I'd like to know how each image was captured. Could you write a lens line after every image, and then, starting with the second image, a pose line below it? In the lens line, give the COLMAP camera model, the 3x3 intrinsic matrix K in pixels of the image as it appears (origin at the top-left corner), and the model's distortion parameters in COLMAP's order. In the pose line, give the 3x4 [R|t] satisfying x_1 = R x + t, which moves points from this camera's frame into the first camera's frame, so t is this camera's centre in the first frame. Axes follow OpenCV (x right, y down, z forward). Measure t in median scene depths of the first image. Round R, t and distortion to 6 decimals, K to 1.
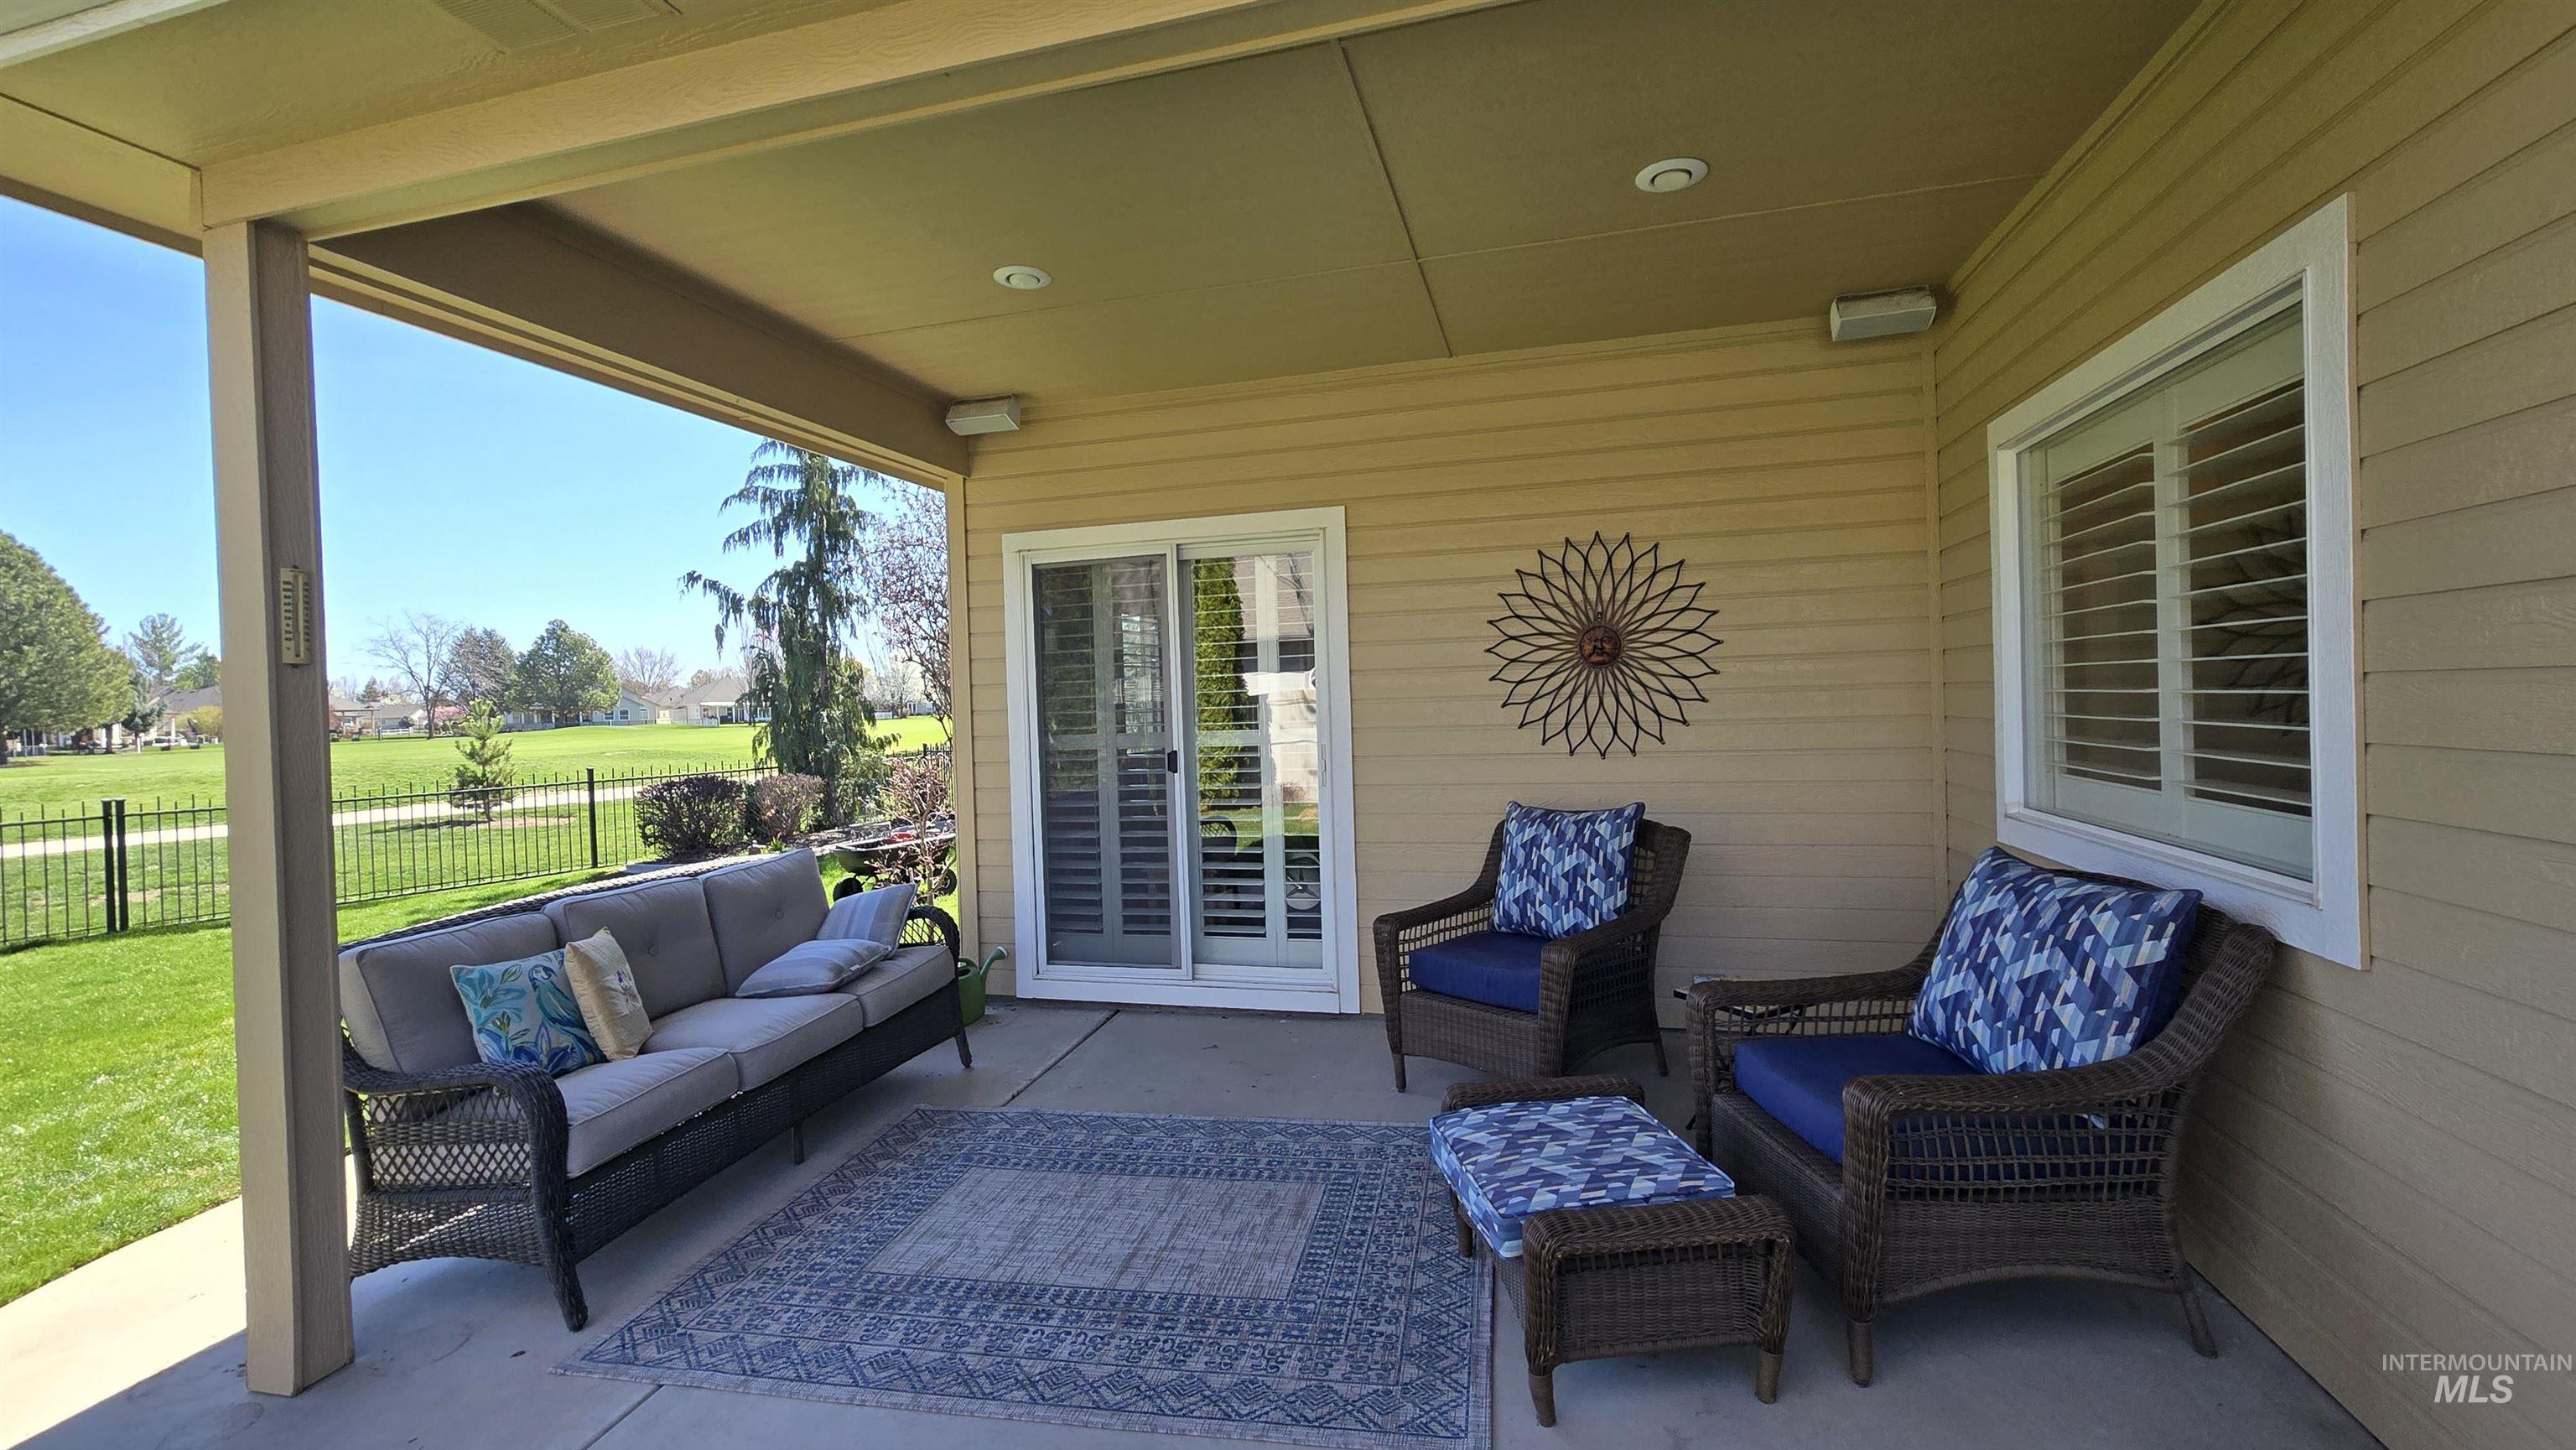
lens RADIAL K [[1054.4, 0, 1274.7], [0, 1054.4, 715.9], [0, 0, 1]] dist [-0.007709, 0.001504]
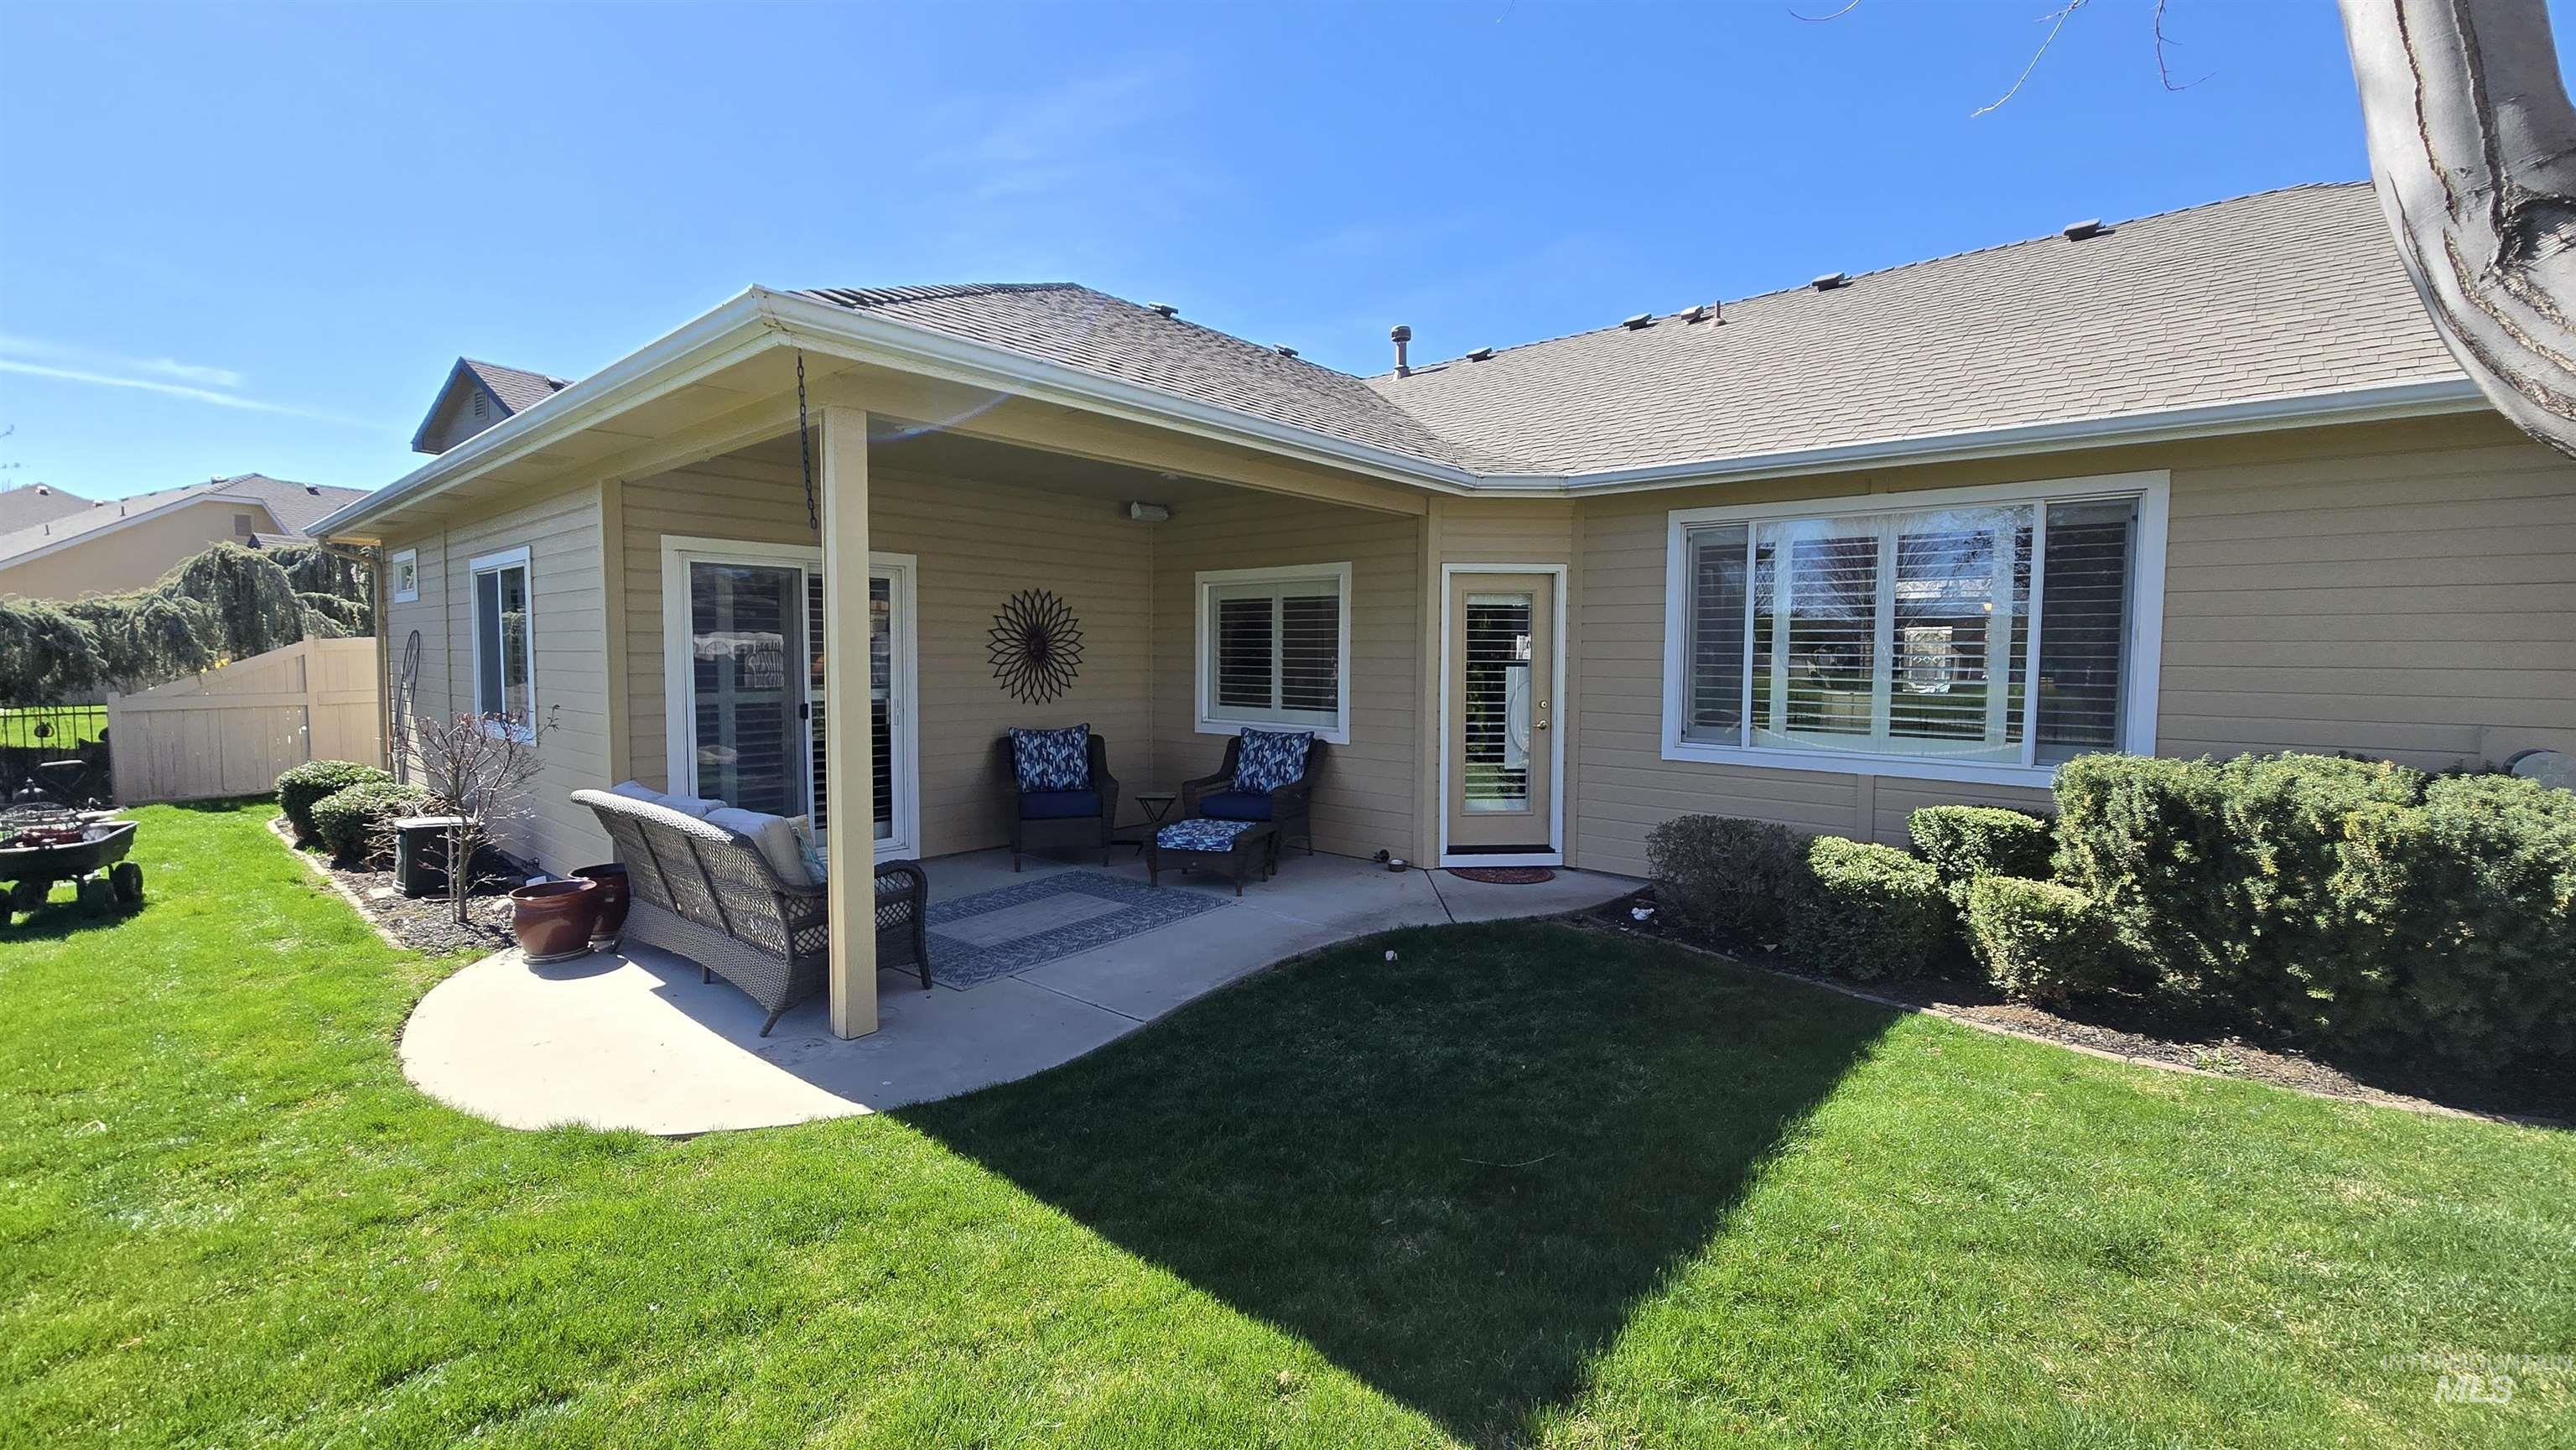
lens RADIAL K [[1054.4, 0, 1285.6], [0, 1054.4, 728.9], [0, 0, 1]] dist [-0.007709, 0.001504]
pose [[0.433934, -0.031409, 0.900397, -1.284820], [-0.010758, 0.999140, 0.040038, 0.002452], [-0.900881, -0.027061, 0.433223, -0.276380]]
